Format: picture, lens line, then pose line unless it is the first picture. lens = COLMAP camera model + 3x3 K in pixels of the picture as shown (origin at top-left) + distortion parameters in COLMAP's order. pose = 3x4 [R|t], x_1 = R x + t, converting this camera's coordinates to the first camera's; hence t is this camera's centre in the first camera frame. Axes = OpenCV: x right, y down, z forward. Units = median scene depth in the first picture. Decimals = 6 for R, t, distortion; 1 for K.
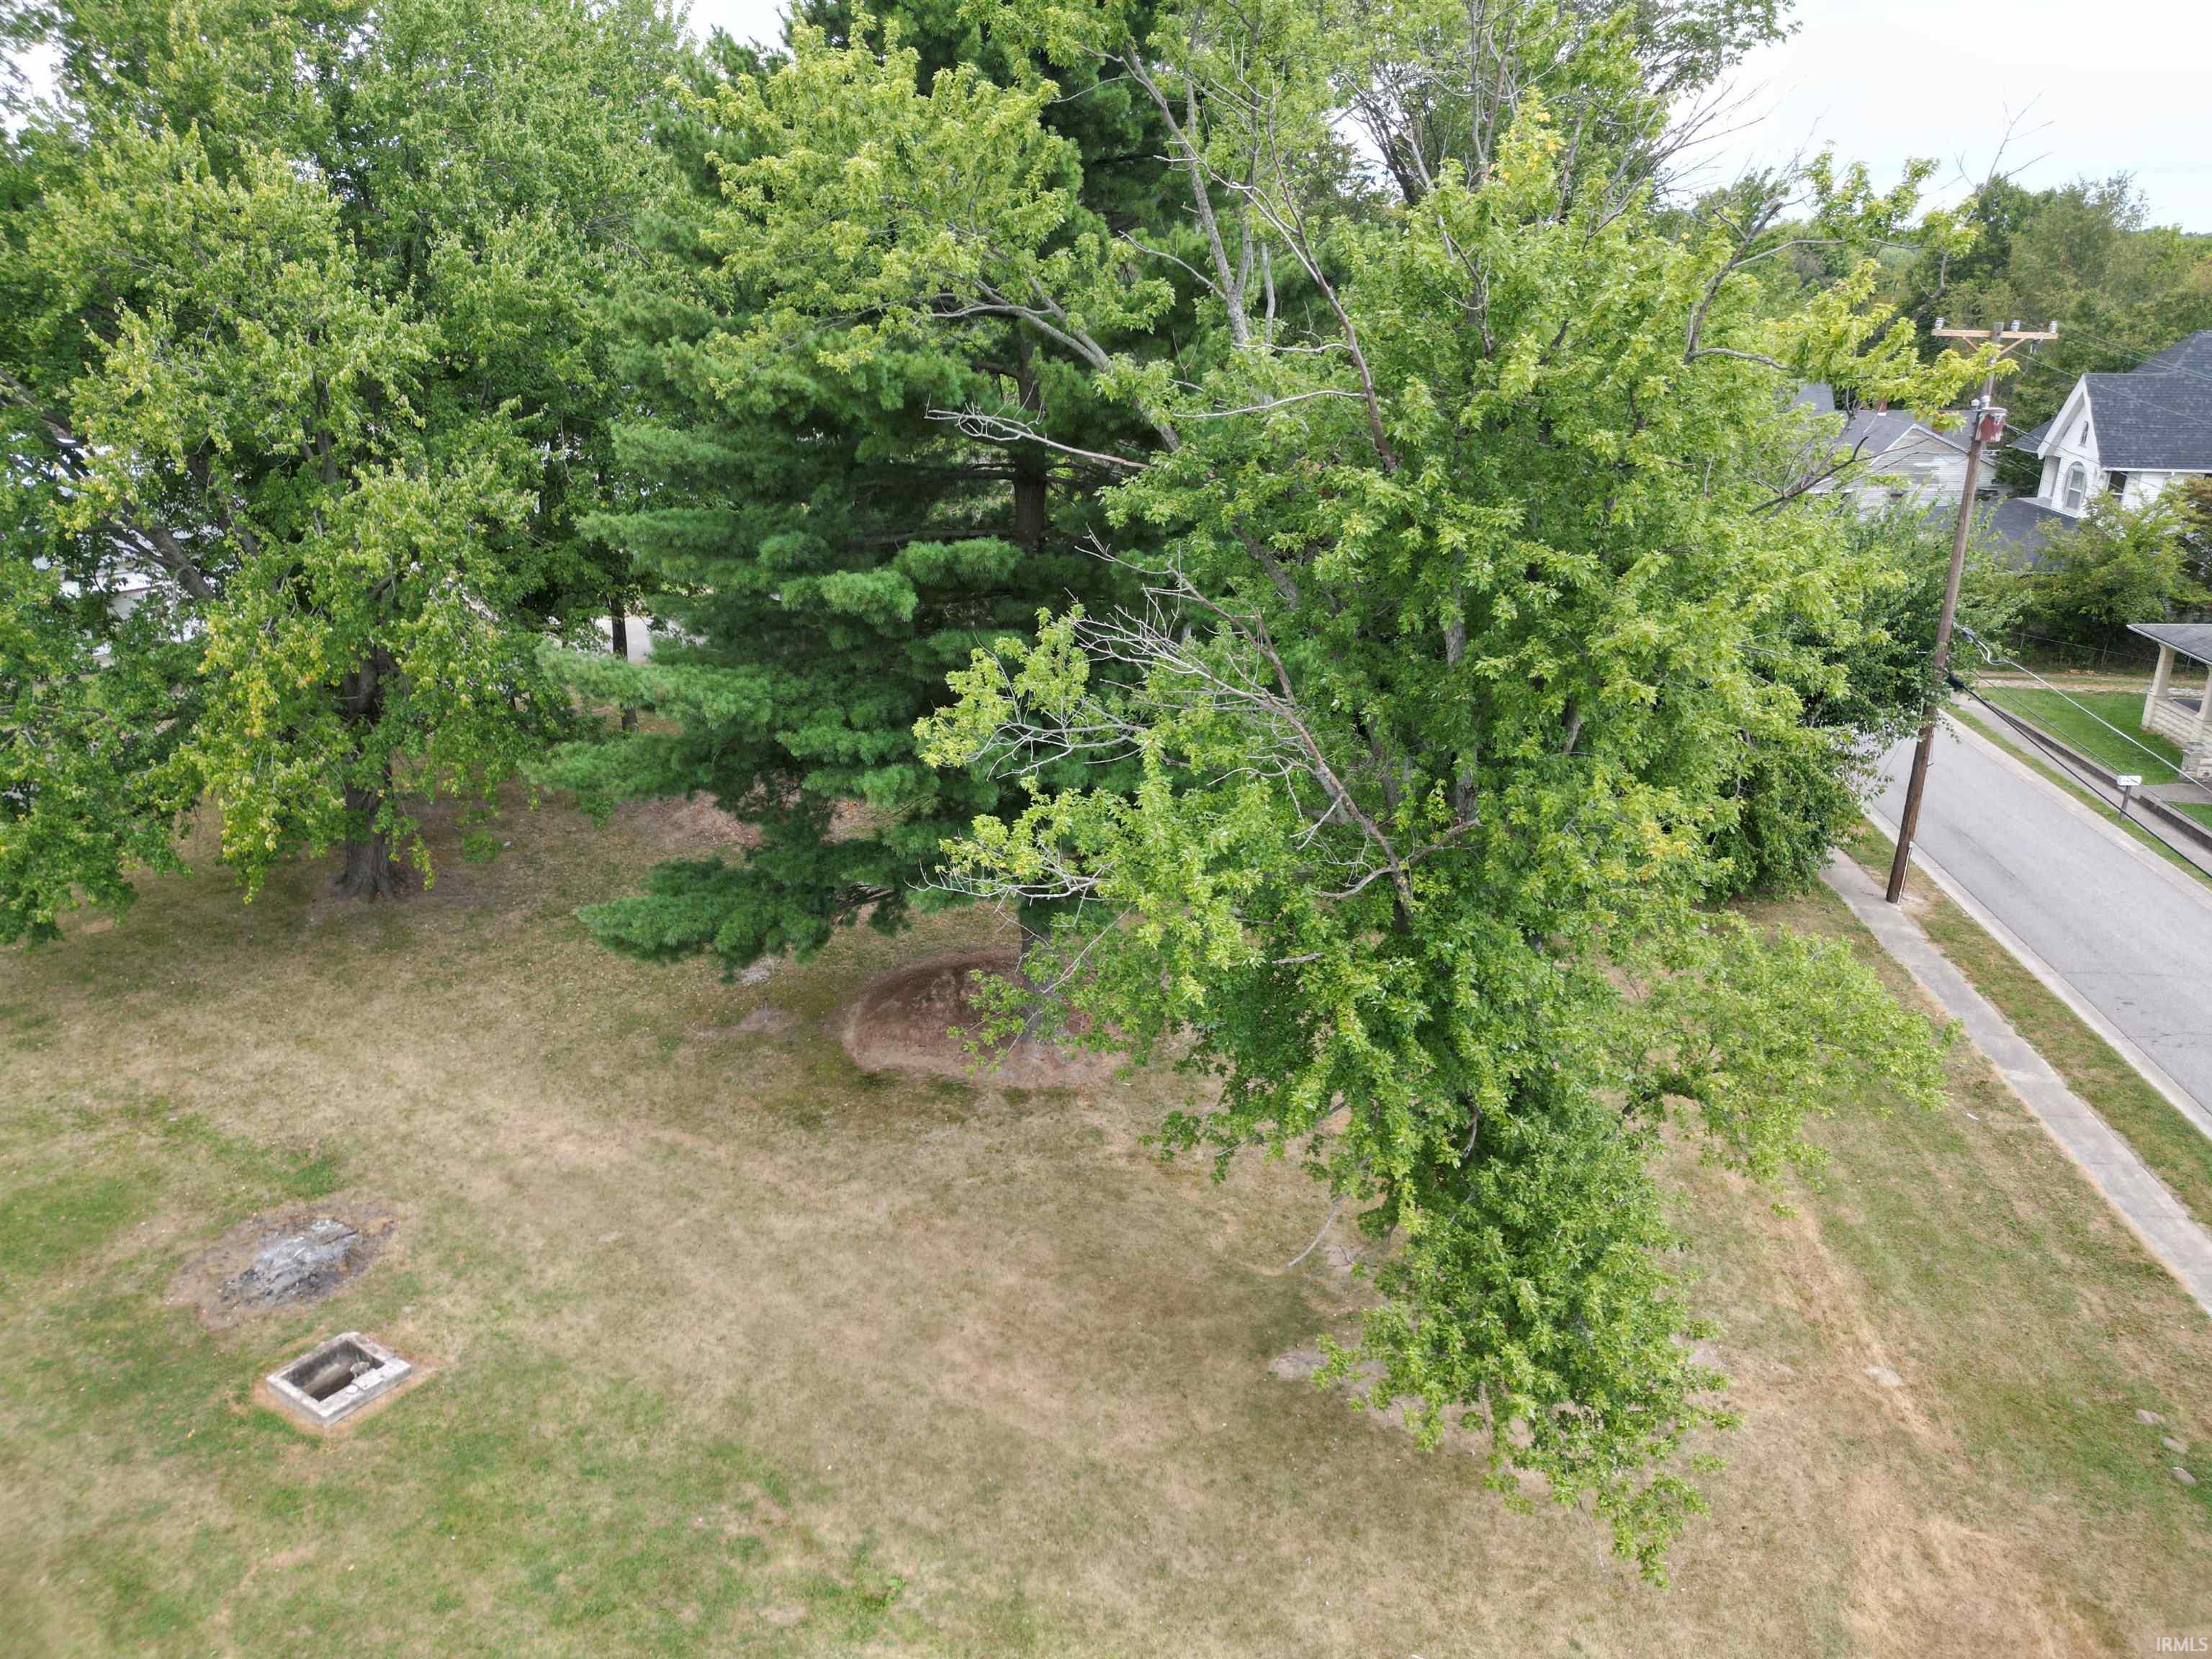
lens RADIAL K [[1536.6, 0, 1080.4], [0, 1536.6, 826.0], [0, 0, 1]] dist [0.080765, -0.083384]
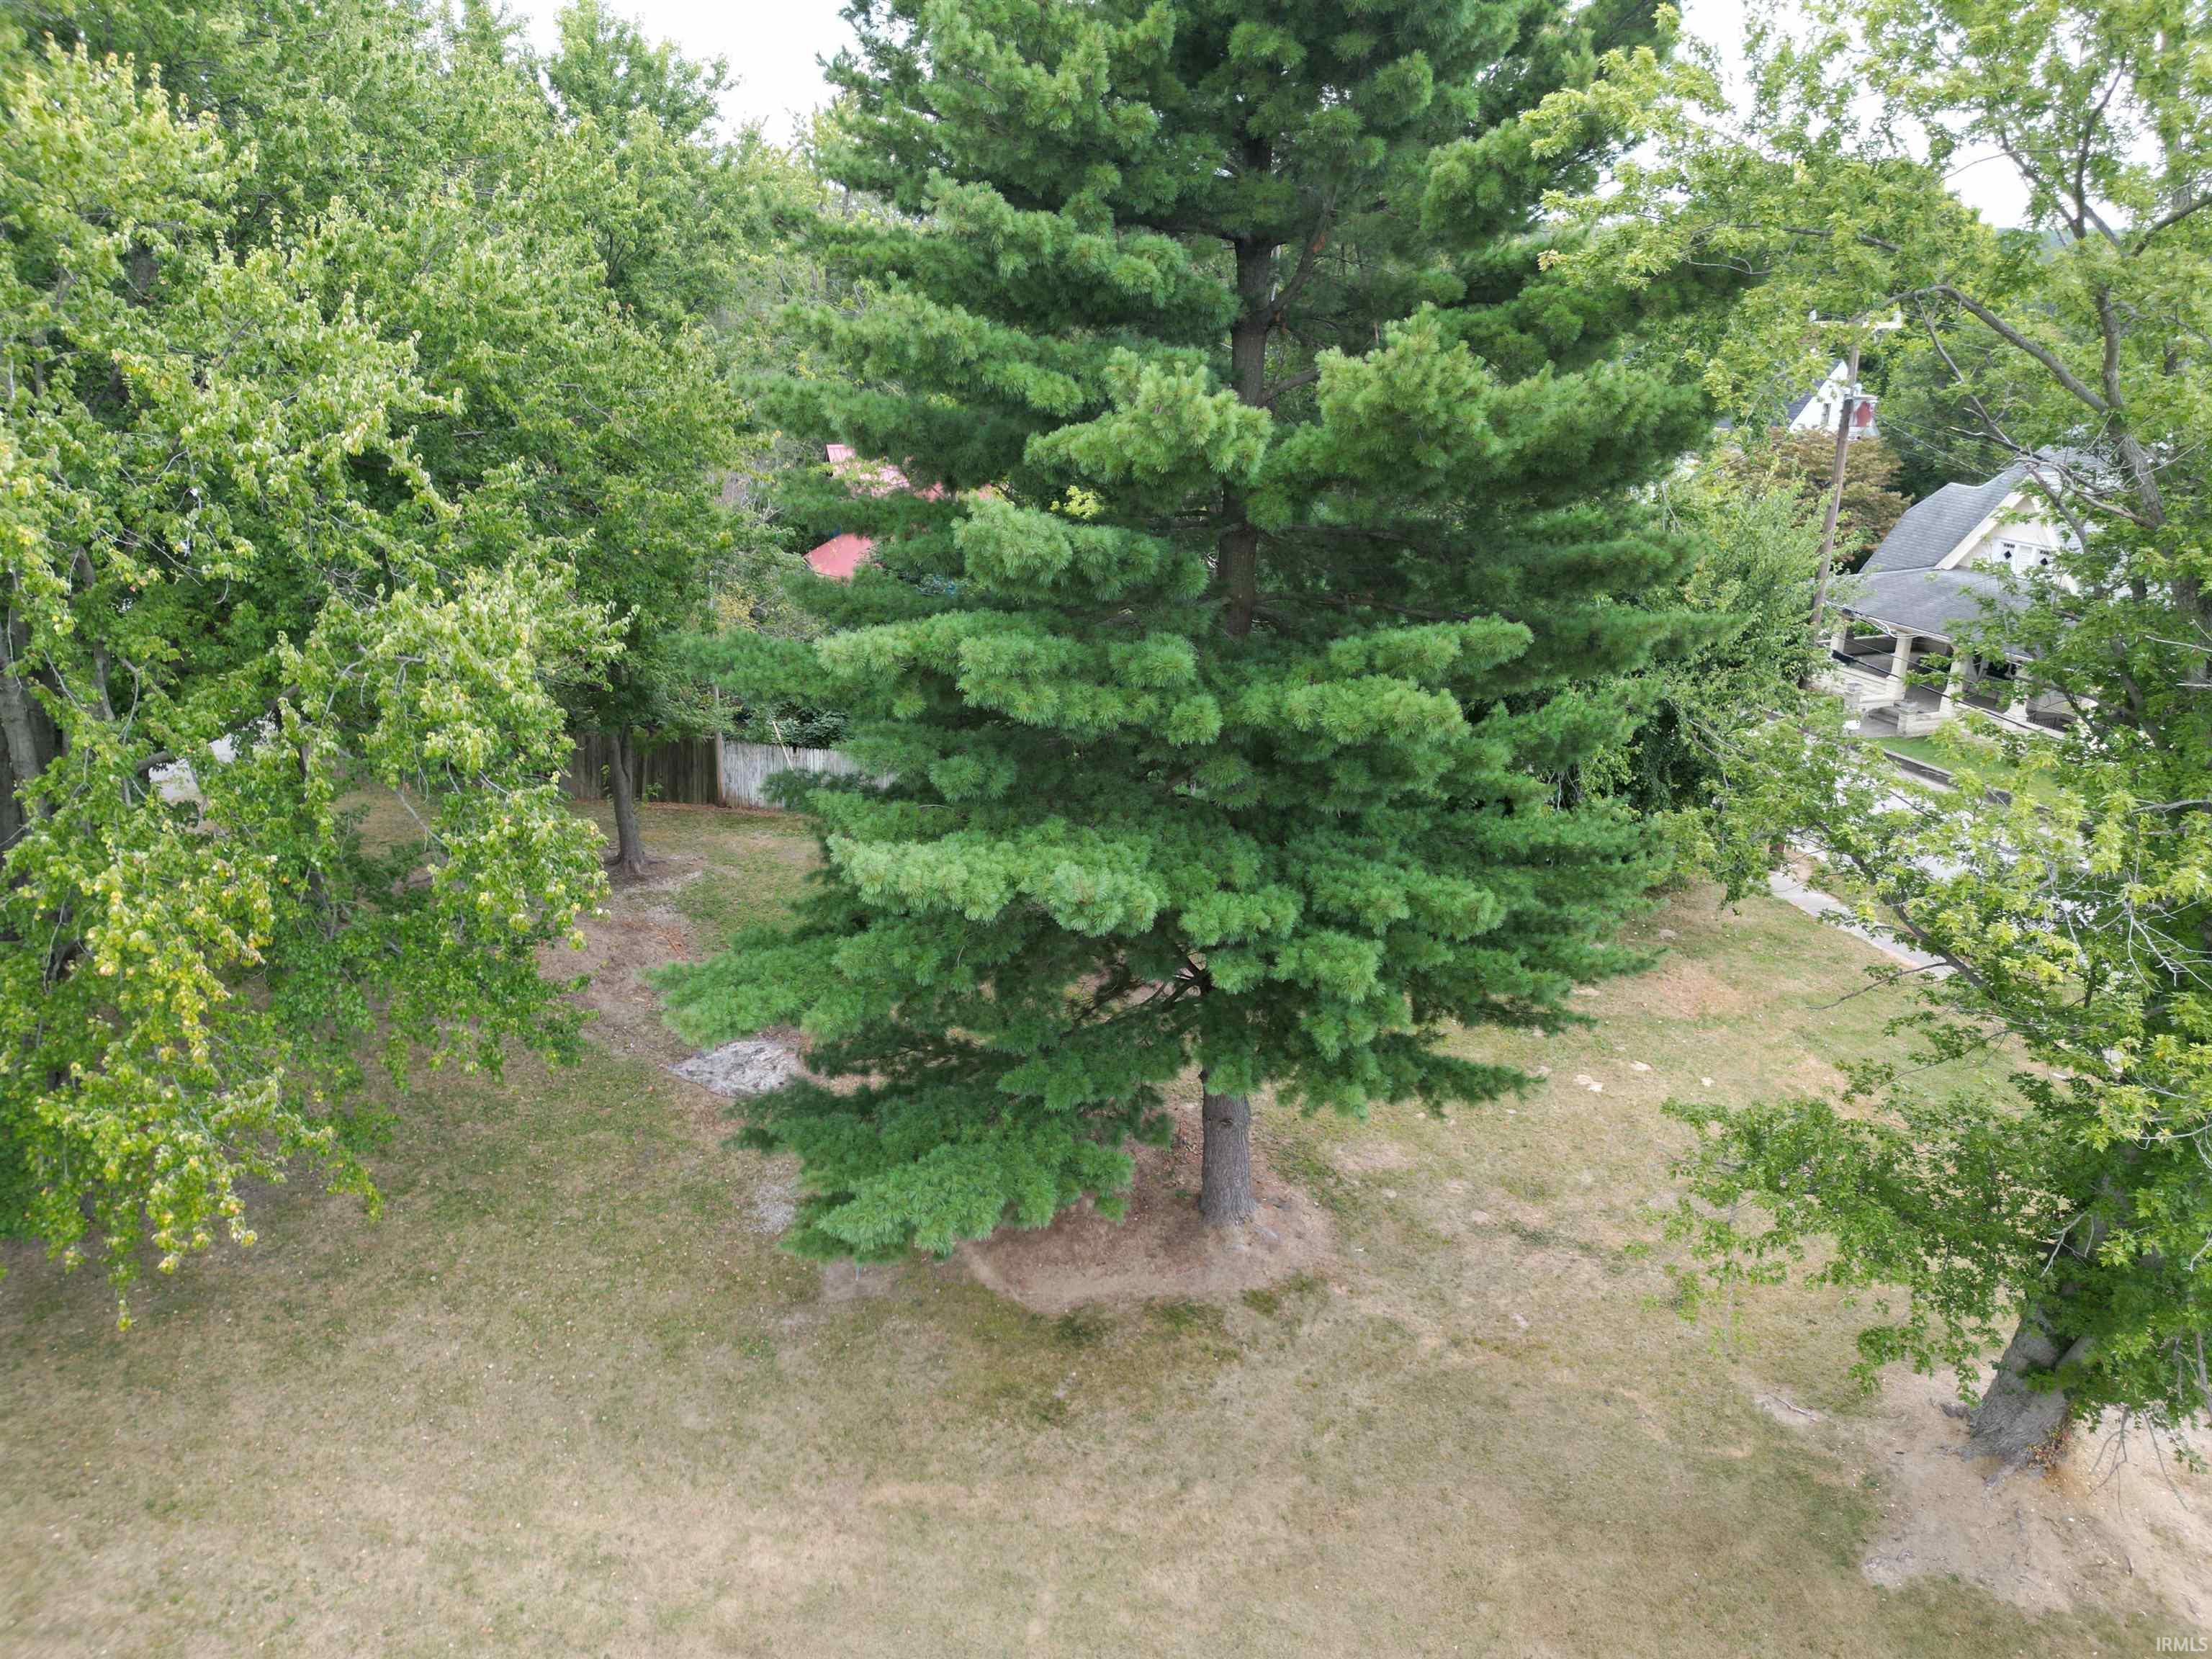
lens RADIAL K [[1523.9, 0, 1090.6], [0, 1523.9, 832.4], [0, 0, 1]] dist [0.083105, -0.093397]
pose [[0.901848, -0.142555, 0.407857, -0.420185], [0.142328, 0.989331, 0.031081, -0.104733], [-0.407937, 0.030020, 0.912517, 0.309521]]
